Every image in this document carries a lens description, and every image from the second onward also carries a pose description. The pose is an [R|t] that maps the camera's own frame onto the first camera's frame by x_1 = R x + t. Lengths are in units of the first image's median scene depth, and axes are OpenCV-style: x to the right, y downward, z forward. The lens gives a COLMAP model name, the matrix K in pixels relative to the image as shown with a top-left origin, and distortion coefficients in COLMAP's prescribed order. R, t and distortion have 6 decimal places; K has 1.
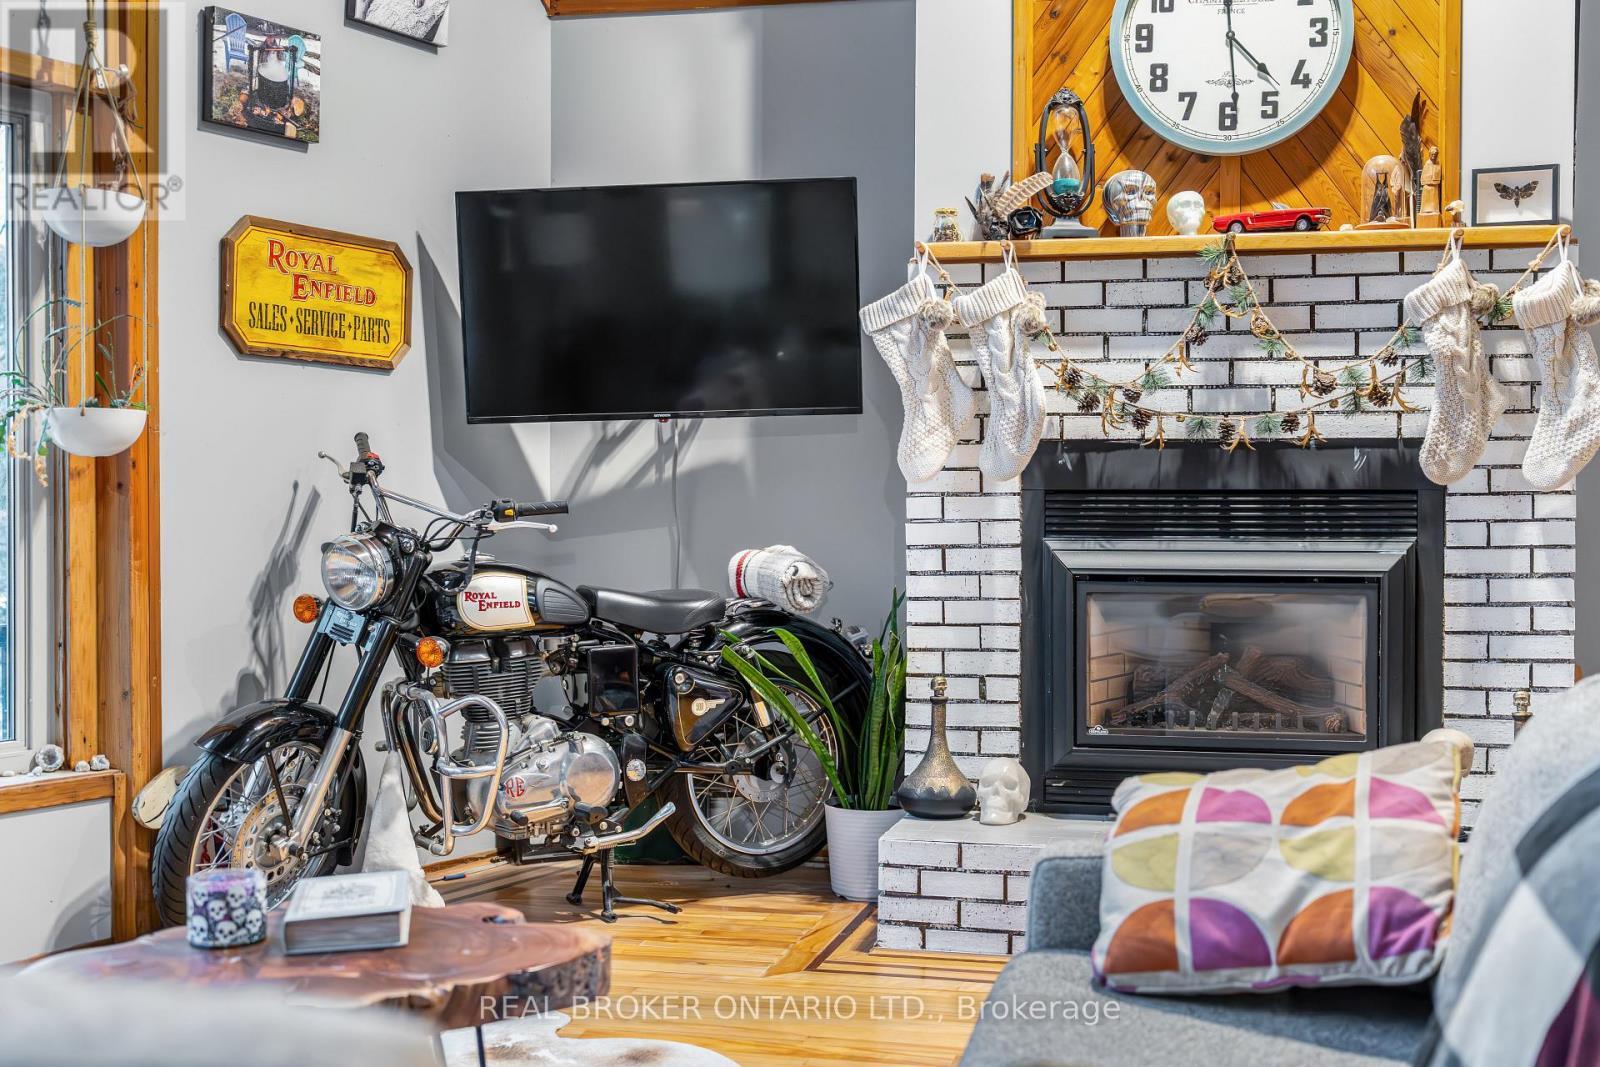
lens RADIAL K [[1854.3, 0, 785.3], [0, 1854.3, 537.7], [0, 0, 1]] dist [-0.015391, 0.000000]
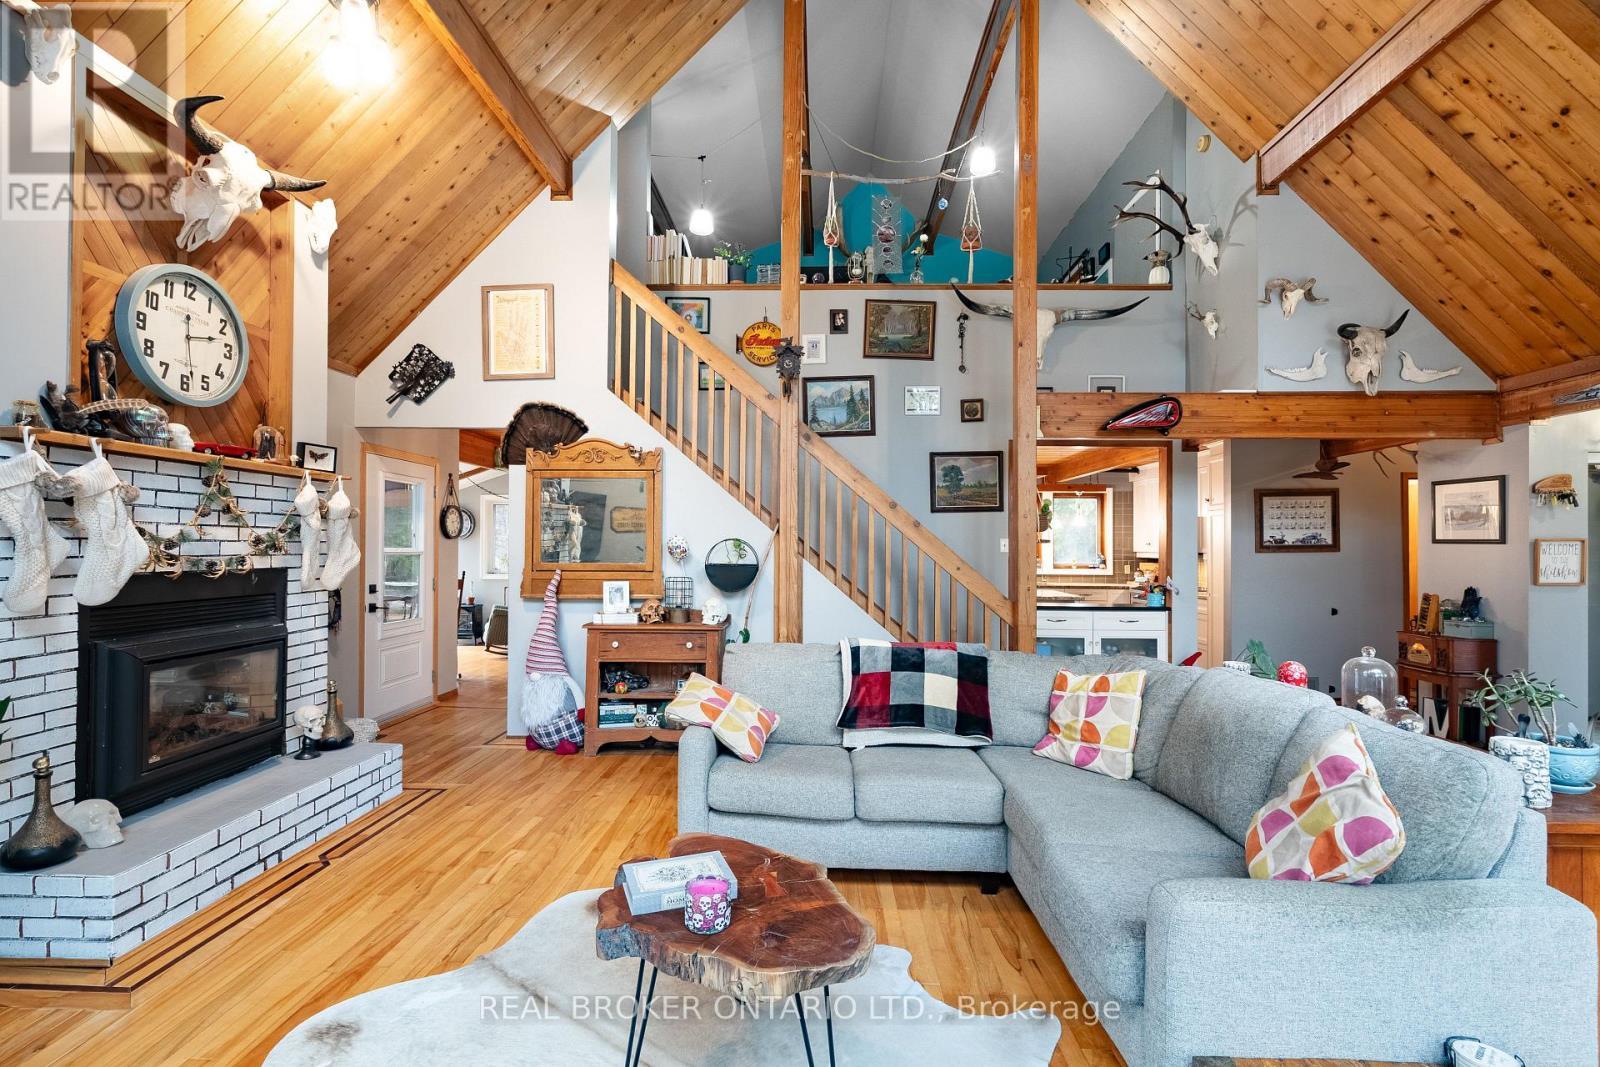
lens RADIAL K [[726.0, 0, 796.0], [0, 726.0, 540.6], [0, 0, 1]] dist [-0.000778, 0.002030]
pose [[-0.224771, 0.004751, 0.974400, -0.544278], [0.019314, 0.999813, -0.000420, -0.068711], [-0.974220, 0.018726, -0.224821, 0.594696]]
